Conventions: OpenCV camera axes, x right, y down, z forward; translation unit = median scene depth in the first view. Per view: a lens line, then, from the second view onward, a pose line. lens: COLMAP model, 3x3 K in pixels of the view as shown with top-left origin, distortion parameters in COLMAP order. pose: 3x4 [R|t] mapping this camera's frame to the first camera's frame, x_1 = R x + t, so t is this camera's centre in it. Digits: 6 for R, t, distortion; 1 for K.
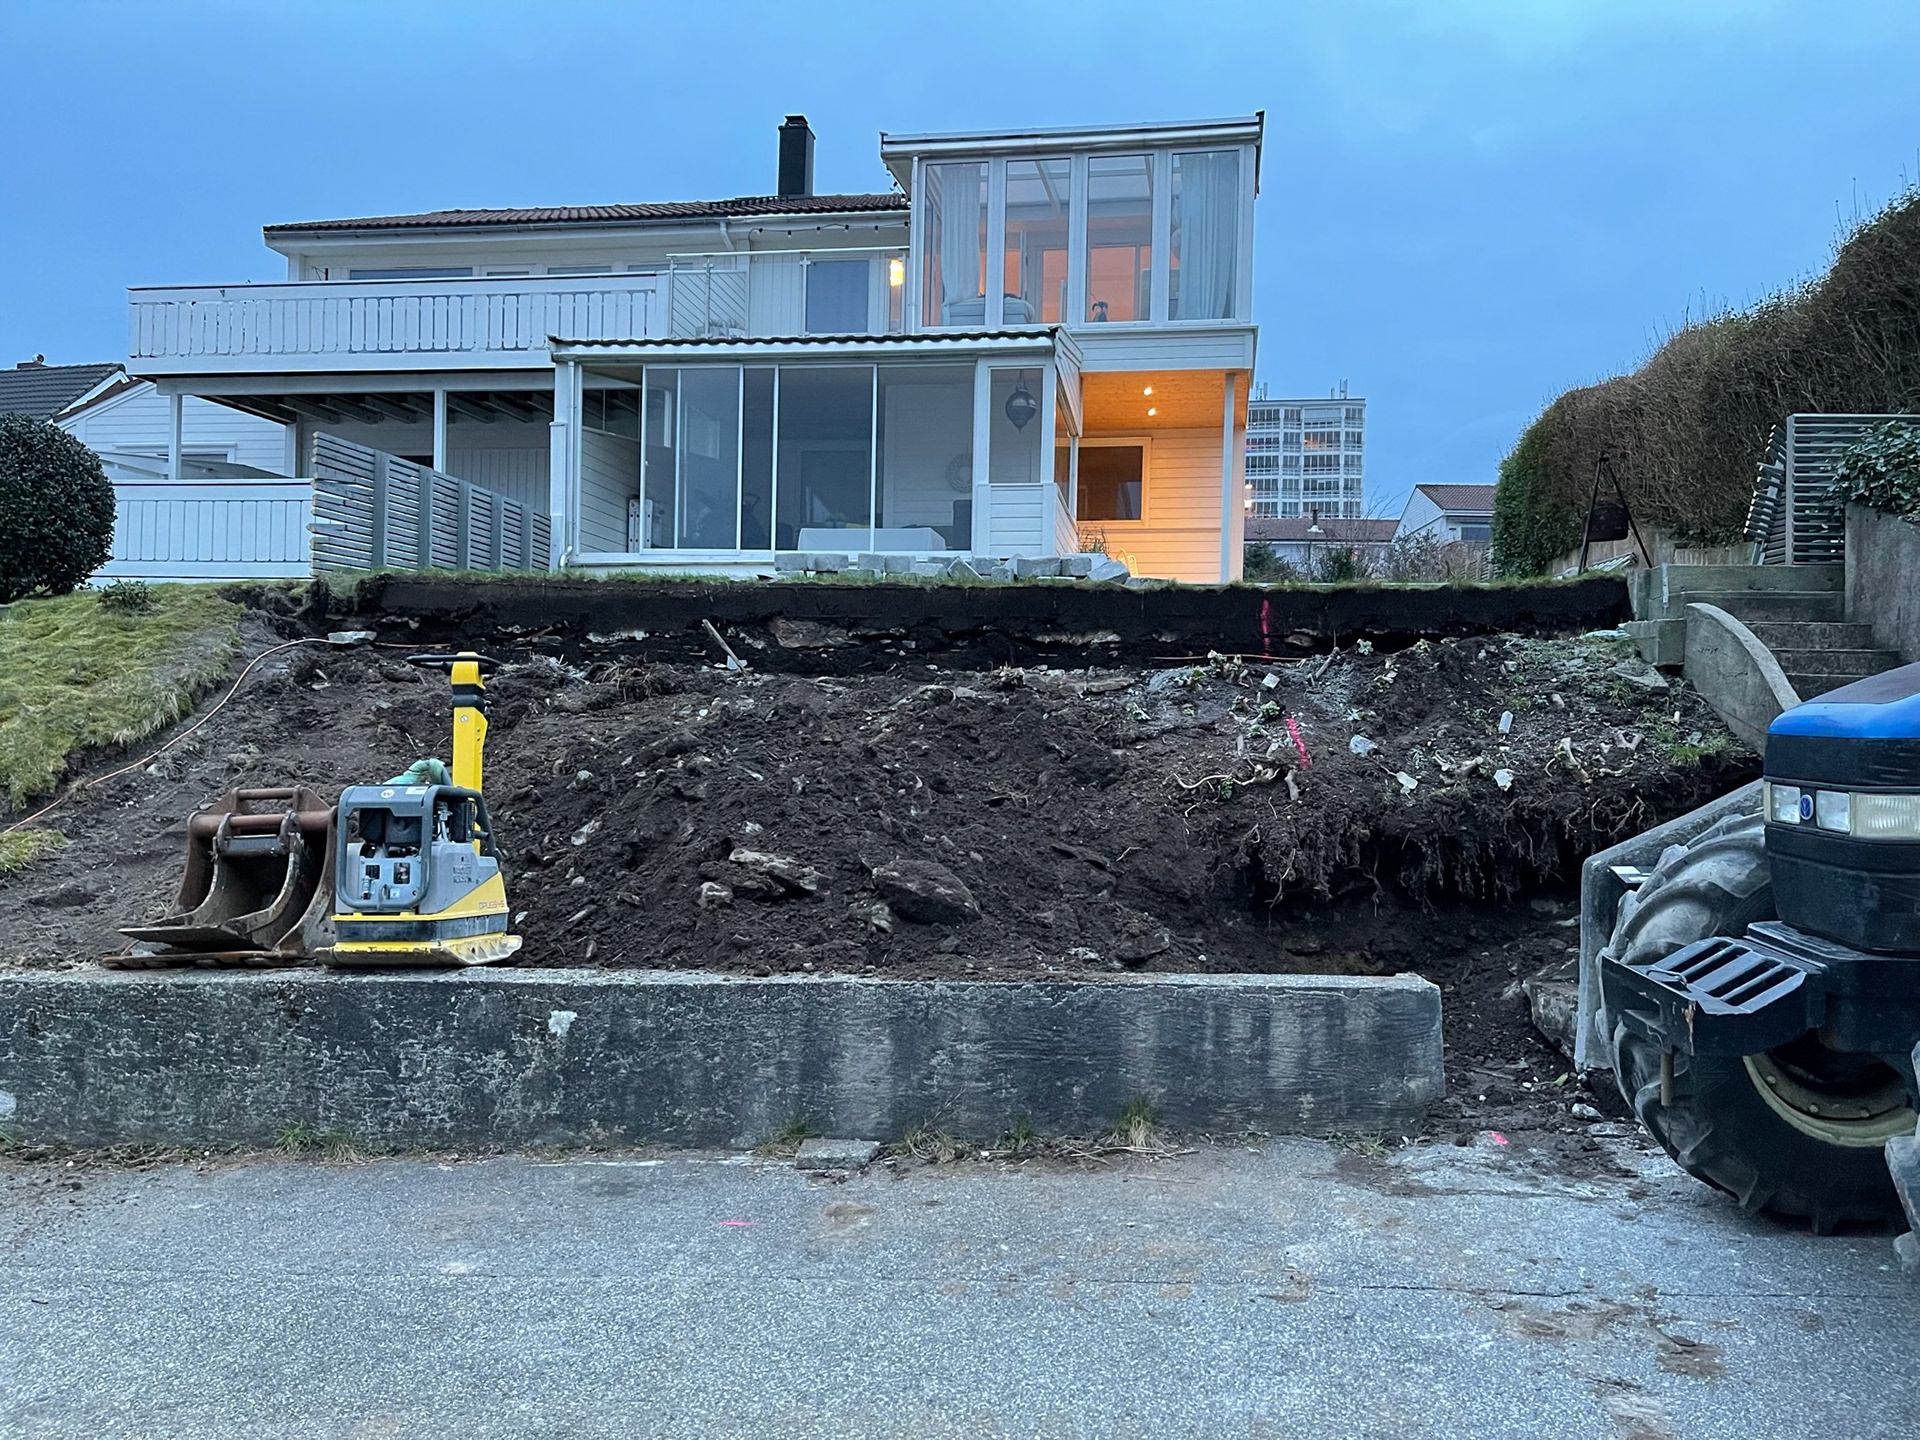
lens RADIAL K [[1442.7, 0, 970.7], [0, 1442.7, 722.8], [0, 0, 1]] dist [0.074365, -0.098450]
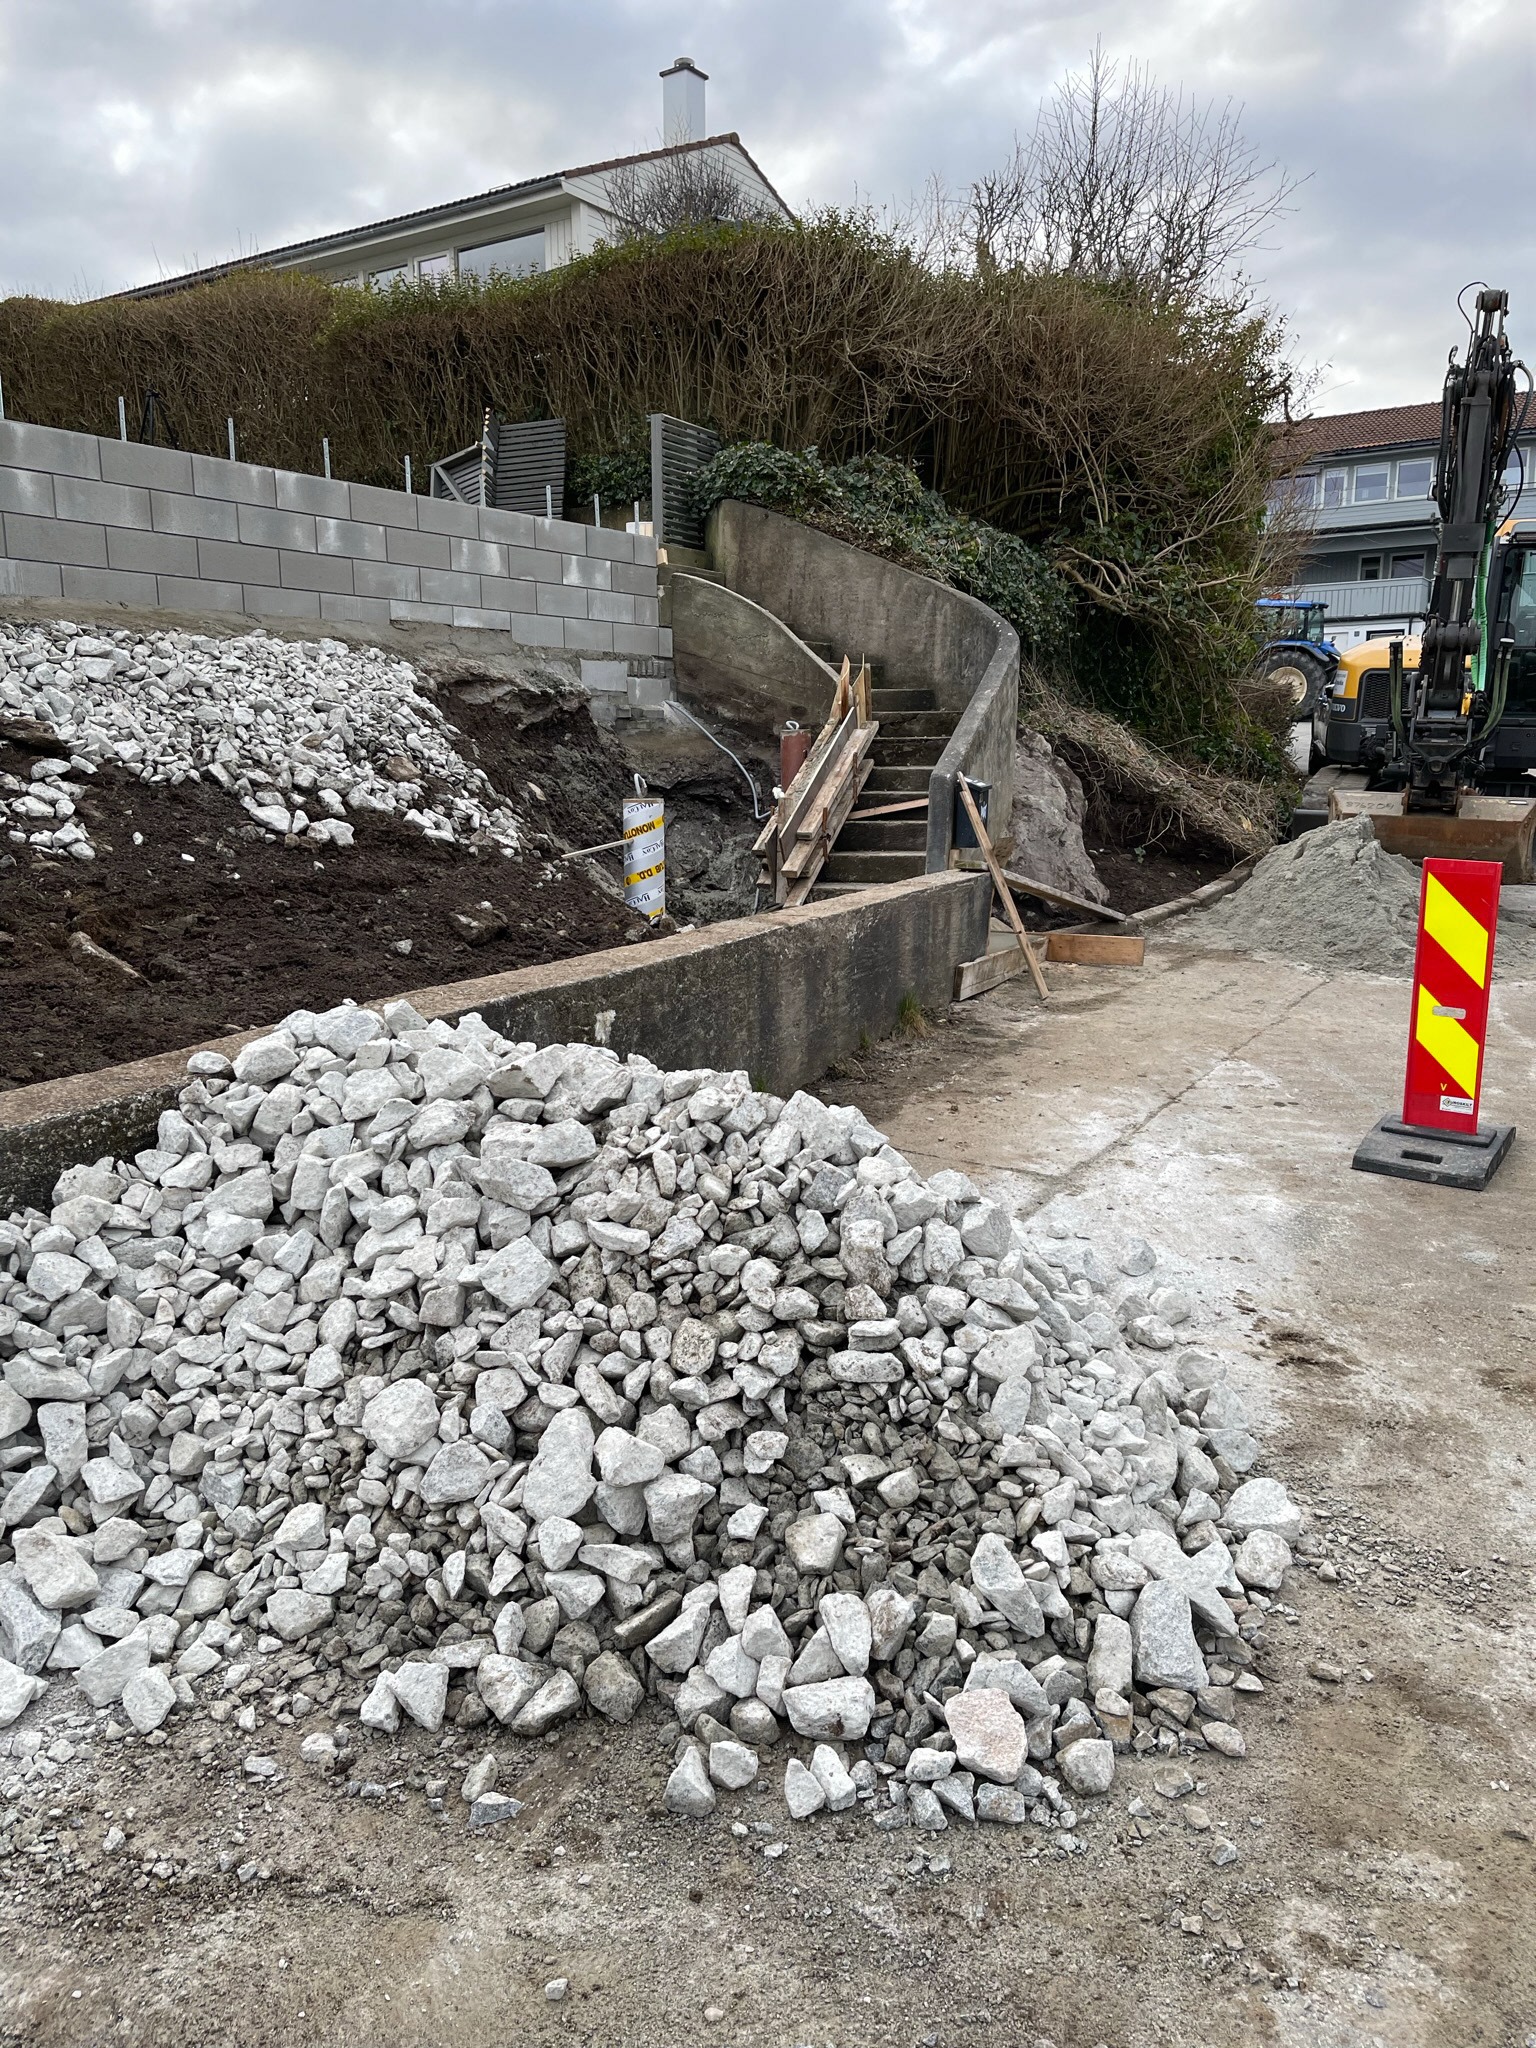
lens RADIAL K [[1534.4, 0, 768.0], [0, 1534.4, 1024.0], [0, 0, 1]] dist [0.076000, -0.087480]
pose [[0.417024, -0.180370, 0.890819, -0.670323], [0.001451, 0.980242, 0.197797, 0.029517], [-0.908895, -0.081194, 0.409046, 0.402687]]
